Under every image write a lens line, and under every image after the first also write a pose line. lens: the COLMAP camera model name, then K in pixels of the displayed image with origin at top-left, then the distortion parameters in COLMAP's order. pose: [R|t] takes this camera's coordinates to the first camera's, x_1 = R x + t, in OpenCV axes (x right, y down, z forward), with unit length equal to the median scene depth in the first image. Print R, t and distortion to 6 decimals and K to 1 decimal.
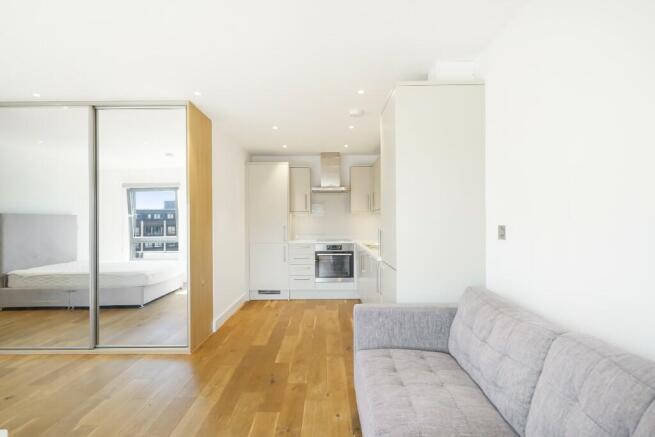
lens RADIAL K [[338.7, 0, 316.6], [0, 338.7, 222.9], [0, 0, 1]] dist [0.000159, -0.000150]
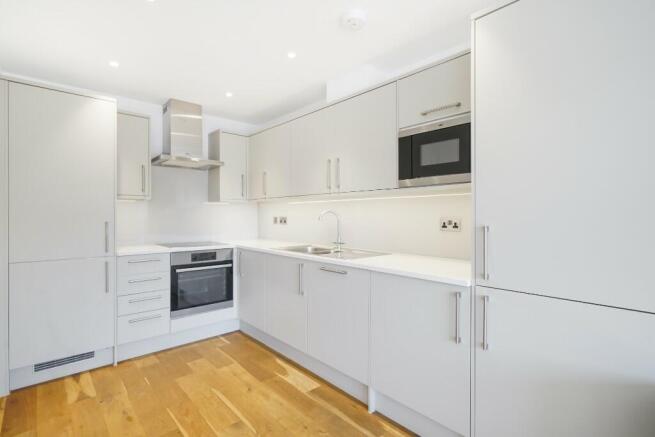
lens RADIAL K [[321.0, 0, 327.5], [0, 321.0, 218.5], [0, 0, 1]] dist [-0.002961, -0.000267]
pose [[0.729814, 0.005012, 0.683628, -0.184794], [-0.005859, 0.999982, -0.001076, 0.003751], [-0.683621, -0.003220, 0.729830, 0.431899]]
